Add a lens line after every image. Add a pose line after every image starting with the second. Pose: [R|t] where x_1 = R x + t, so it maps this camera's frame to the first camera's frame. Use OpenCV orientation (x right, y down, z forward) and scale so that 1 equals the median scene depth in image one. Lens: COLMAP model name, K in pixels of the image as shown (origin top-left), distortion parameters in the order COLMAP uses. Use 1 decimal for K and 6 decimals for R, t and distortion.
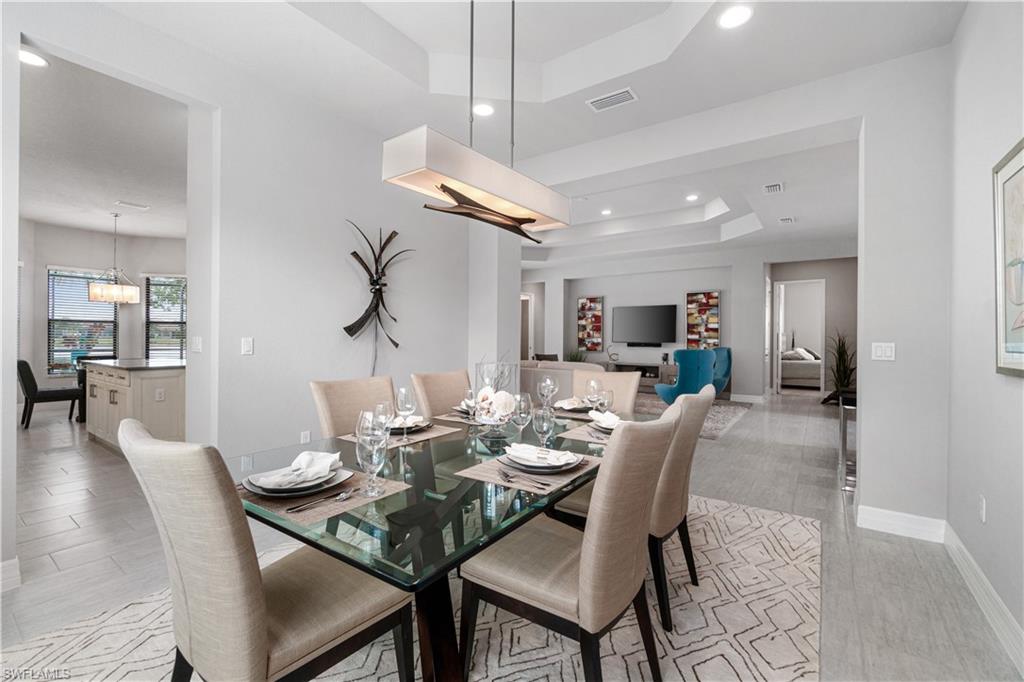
lens RADIAL K [[438.3, 0, 506.9], [0, 438.3, 339.3], [0, 0, 1]] dist [-0.002453, -0.000157]
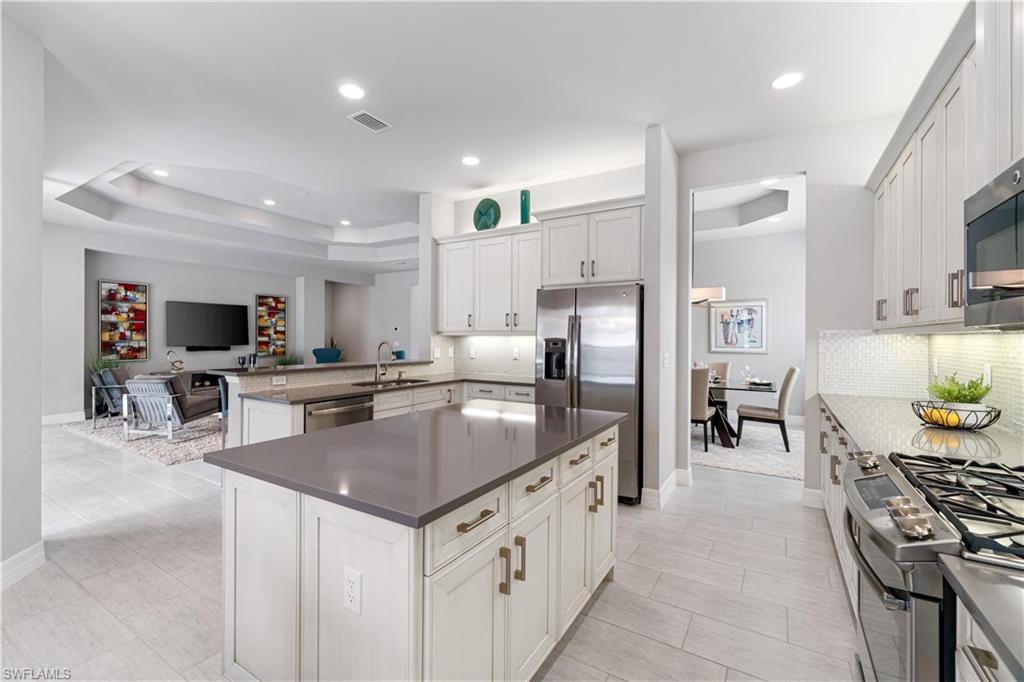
lens RADIAL K [[432.8, 0, 493.2], [0, 432.8, 337.2], [0, 0, 1]] dist [-0.000949, -0.000039]
pose [[-0.039735, -0.006484, 0.999189, -0.595438], [-0.003661, 0.999973, 0.006344, -0.017929], [-0.999204, -0.003406, -0.039758, 0.505983]]
